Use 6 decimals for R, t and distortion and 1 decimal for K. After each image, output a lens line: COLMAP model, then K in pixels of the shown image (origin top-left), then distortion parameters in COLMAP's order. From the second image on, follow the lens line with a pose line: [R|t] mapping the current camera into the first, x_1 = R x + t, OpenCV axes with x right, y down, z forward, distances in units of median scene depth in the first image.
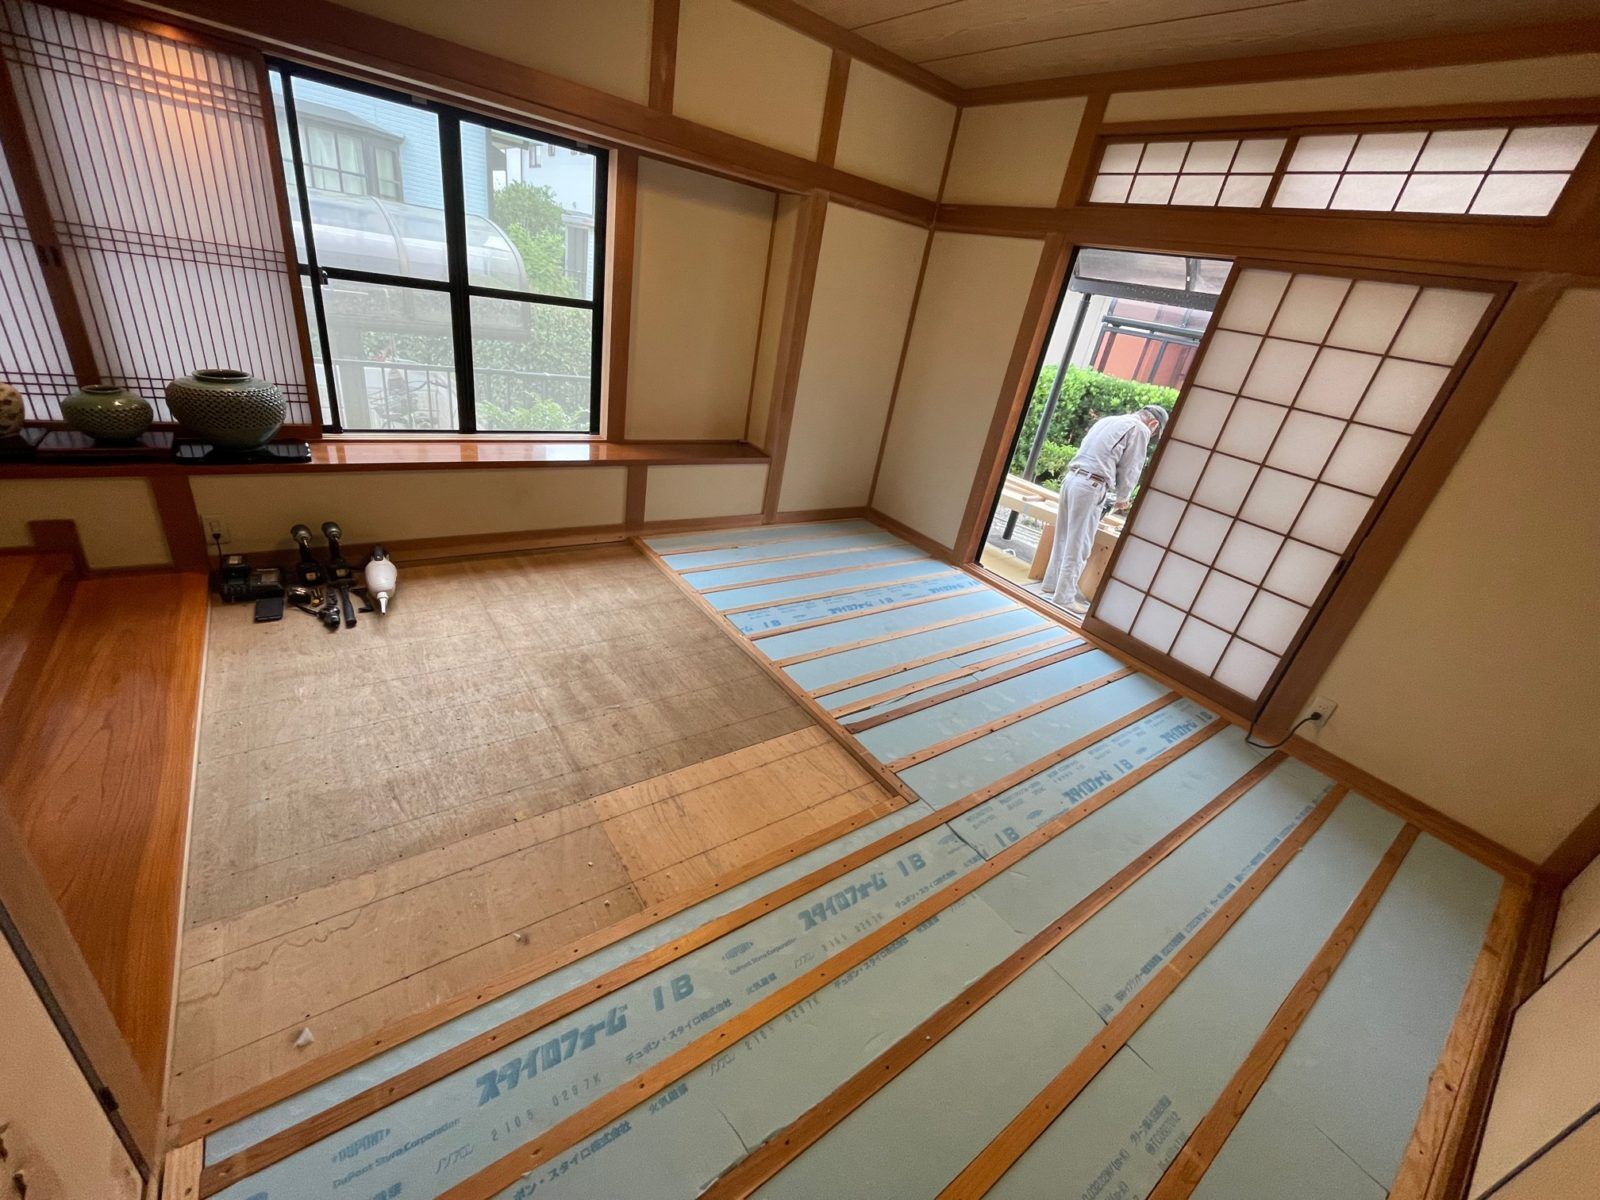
lens RADIAL K [[642.2, 0, 801.7], [0, 642.2, 600.5], [0, 0, 1]] dist [-0.002557, -0.000404]
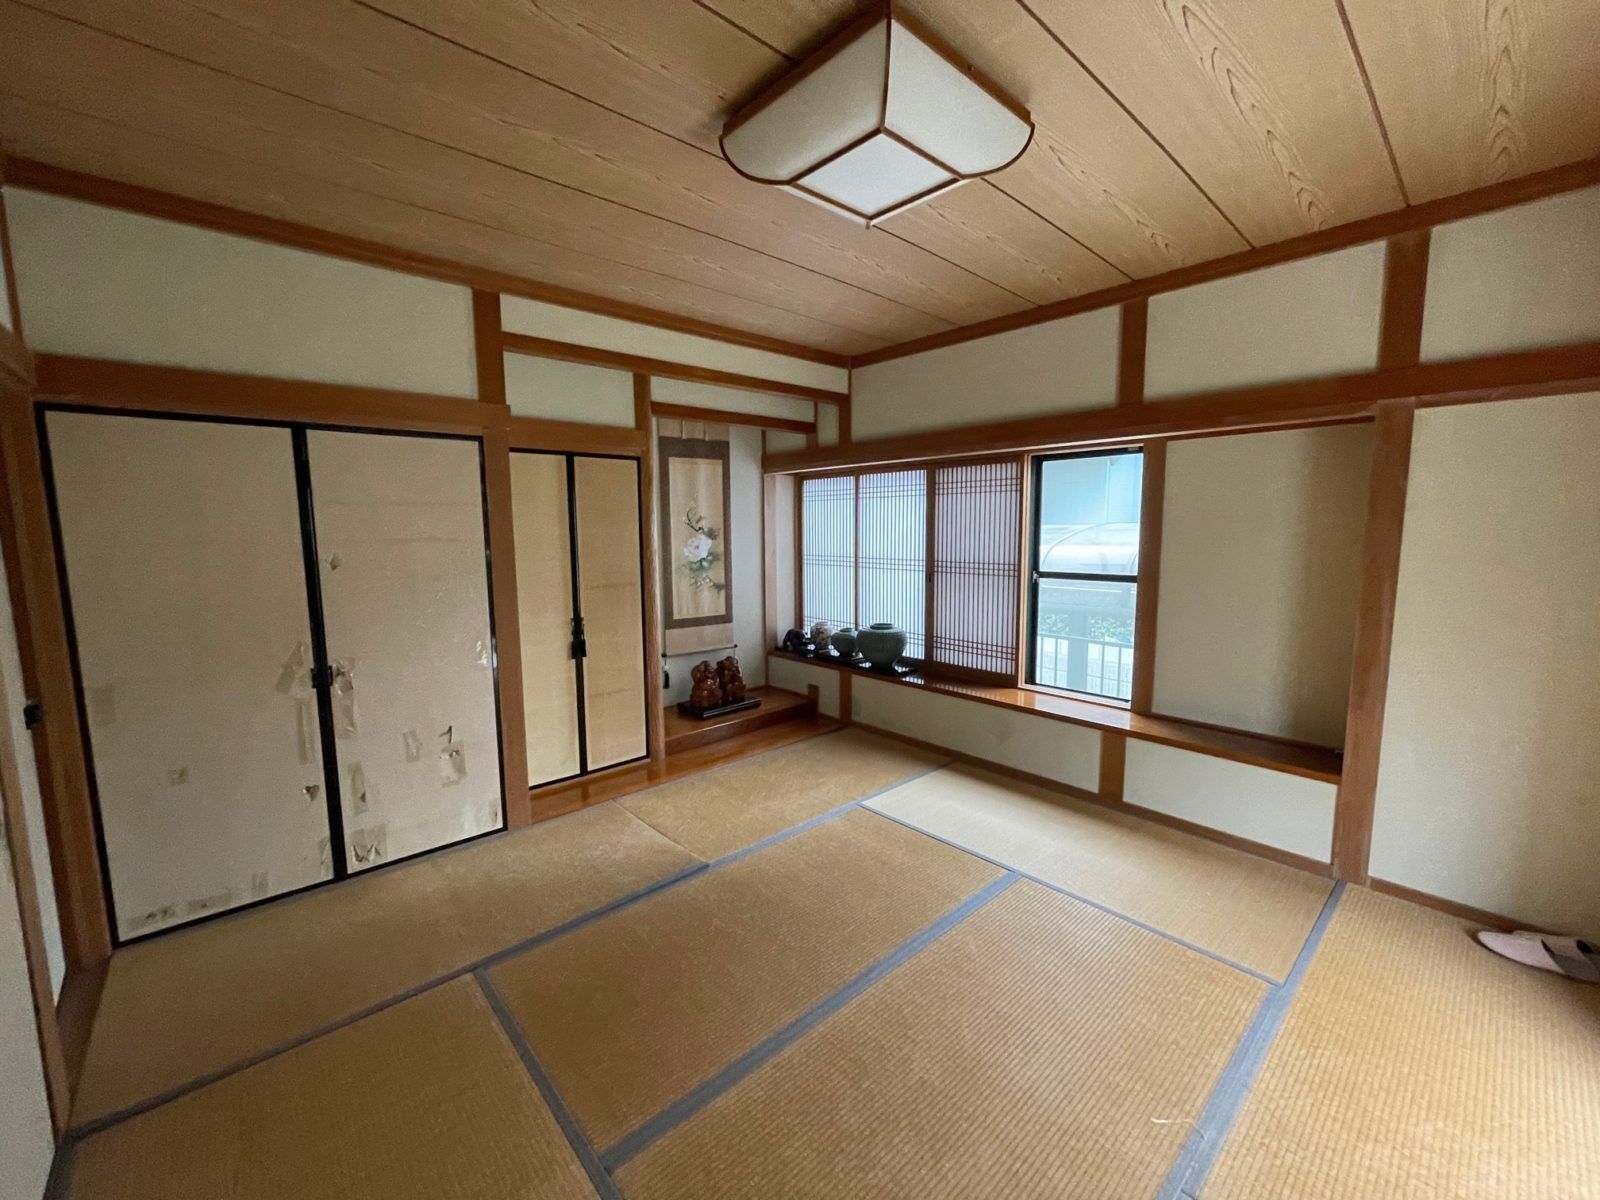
lens RADIAL K [[642.2, 0, 800.3], [0, 642.2, 597.9], [0, 0, 1]] dist [-0.002557, -0.000404]
pose [[0.096462, -0.057130, -0.993696, 0.704446], [-0.420931, 0.902340, -0.092739, -0.125856], [0.901949, 0.427223, 0.062994, 0.516590]]
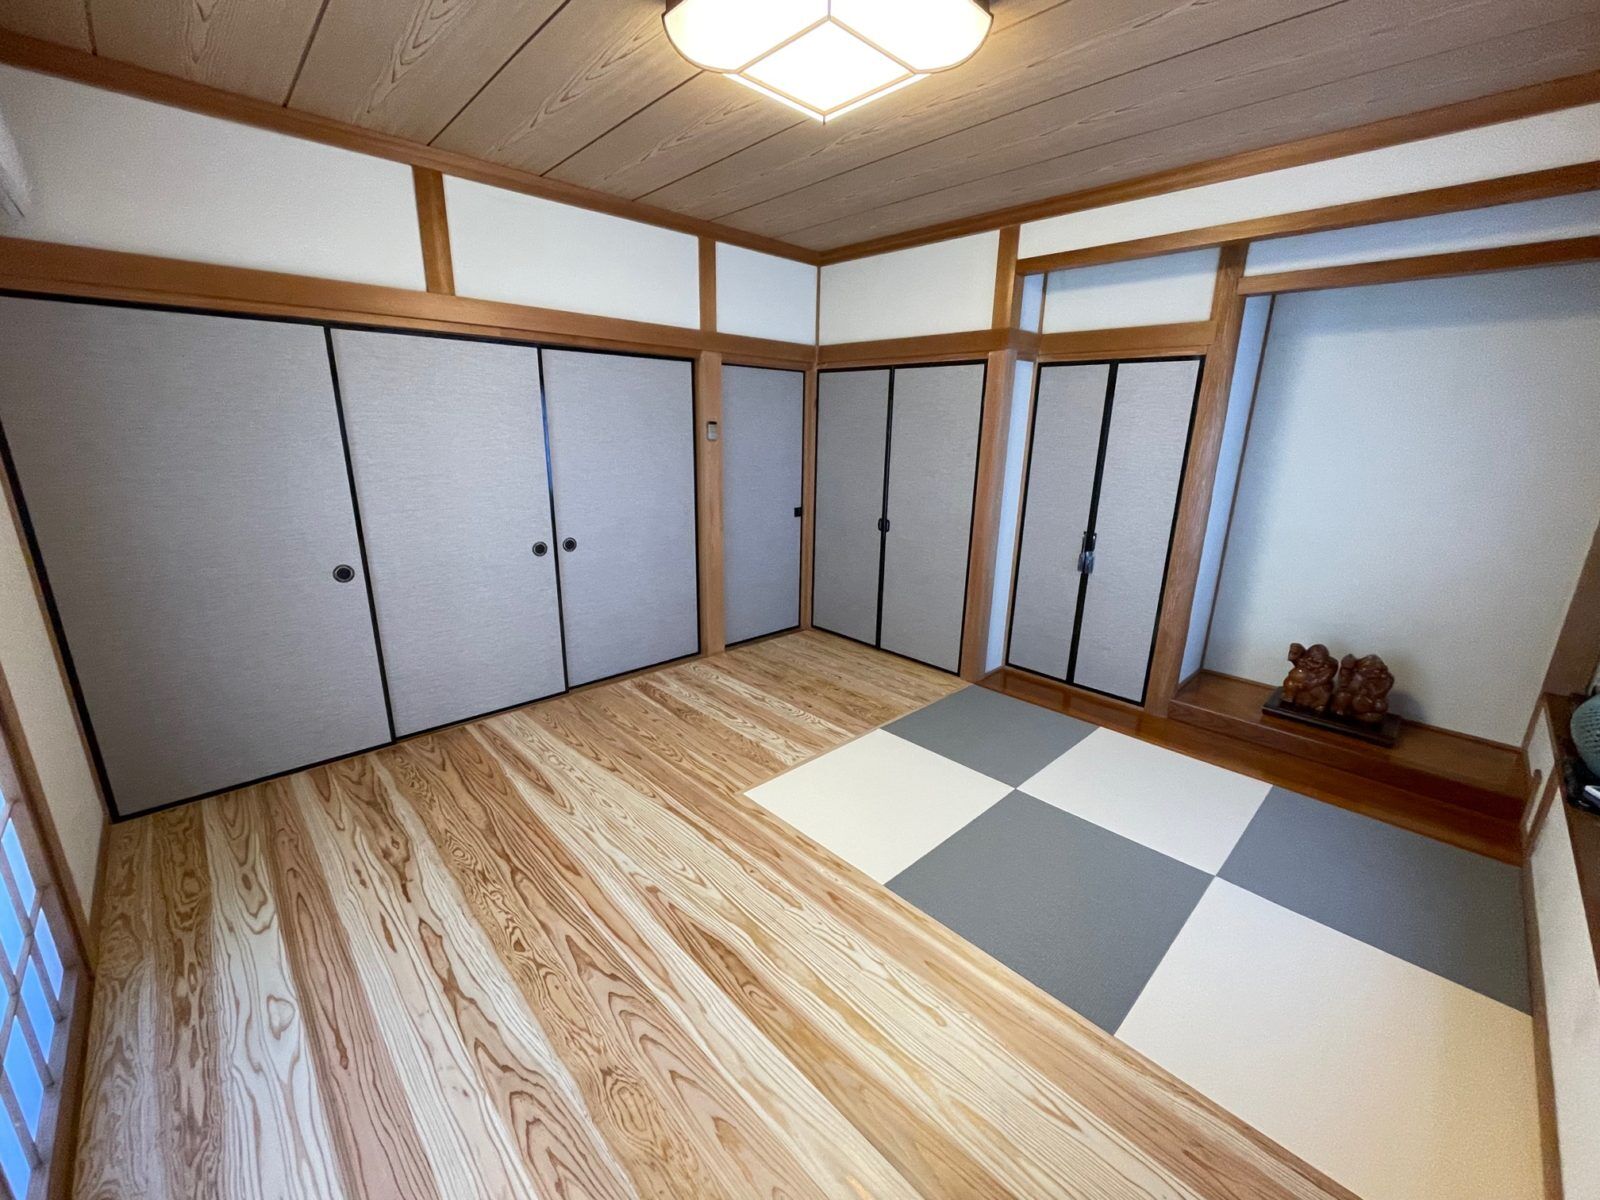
lens RADIAL K [[642.2, 0, 800.7], [0, 642.2, 597.2], [0, 0, 1]] dist [-0.002557, -0.000404]
pose [[-0.972912, -0.149825, -0.176050, 0.213185], [-0.228586, 0.737117, 0.635930, -0.557366], [0.034491, 0.658947, -0.751398, 1.164389]]
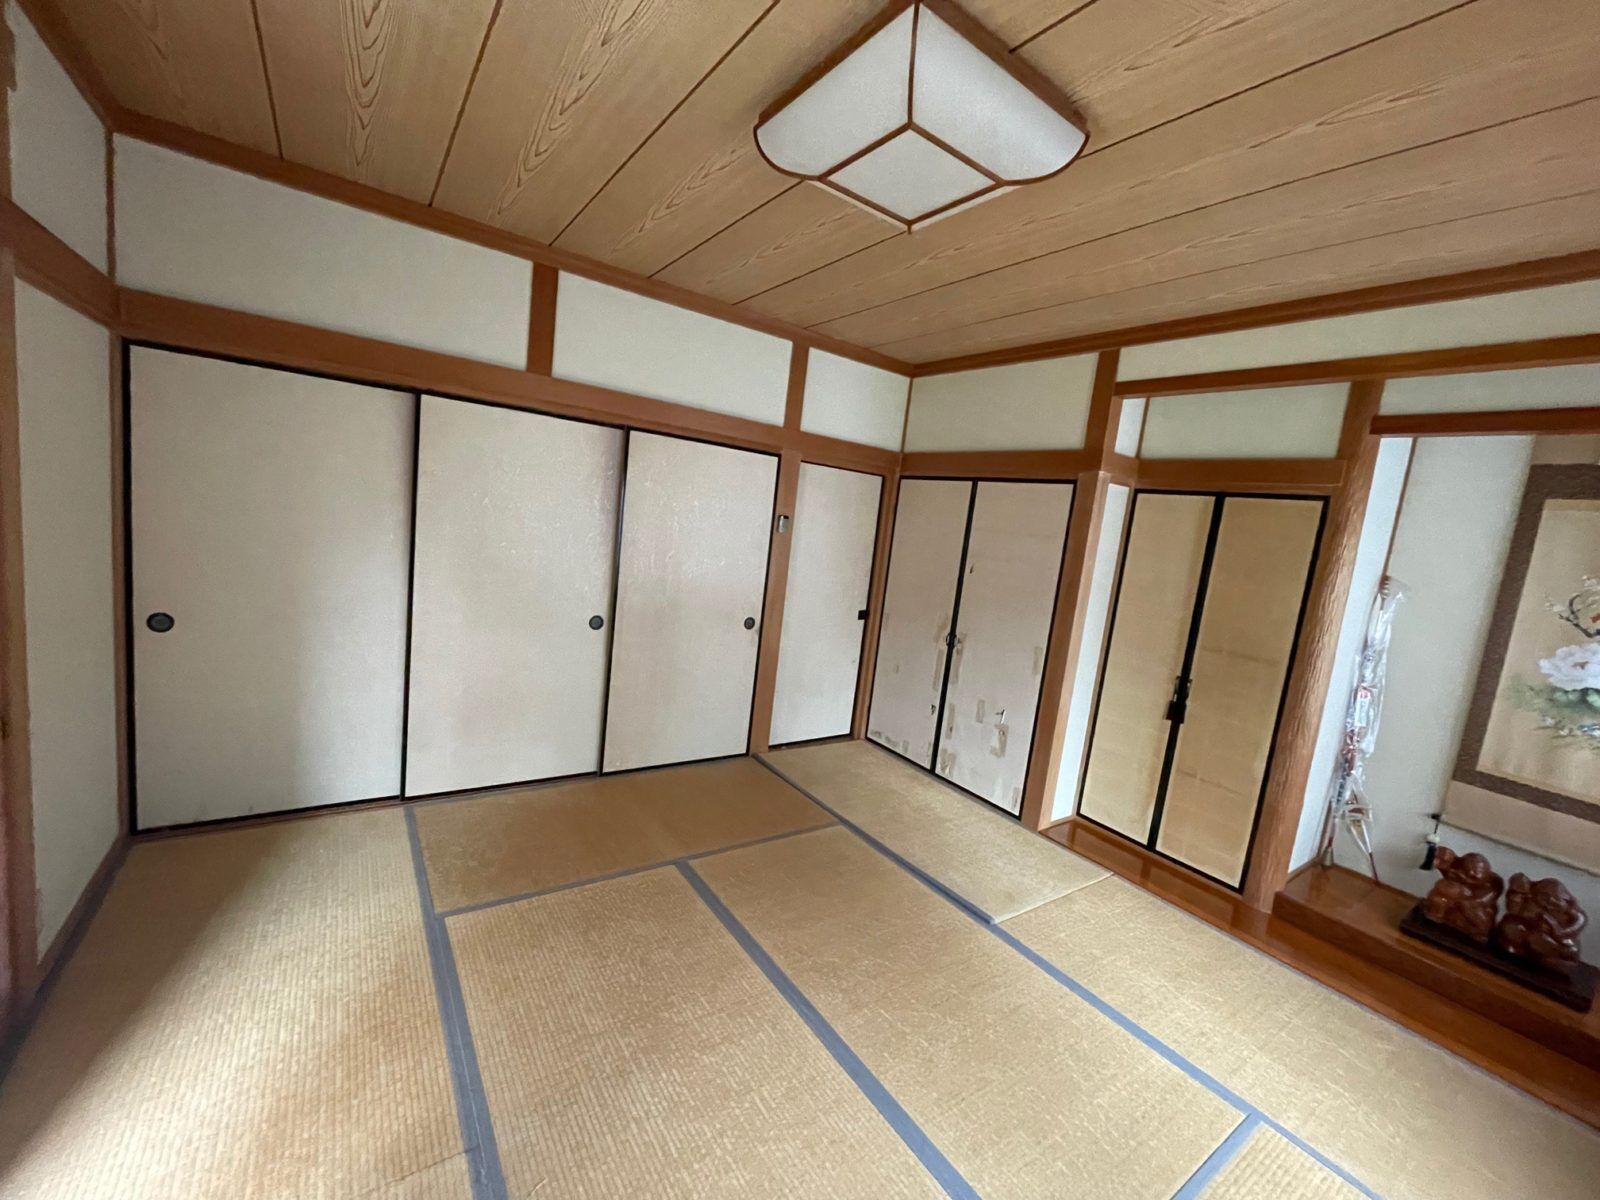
lens RADIAL K [[642.2, 0, 800.7], [0, 642.2, 596.2], [0, 0, 1]] dist [-0.002557, -0.000404]
pose [[-0.958451, -0.284678, -0.018142, 0.159905], [-0.247292, 0.797512, 0.550292, -0.541152], [-0.142187, 0.531915, -0.834775, 1.106267]]
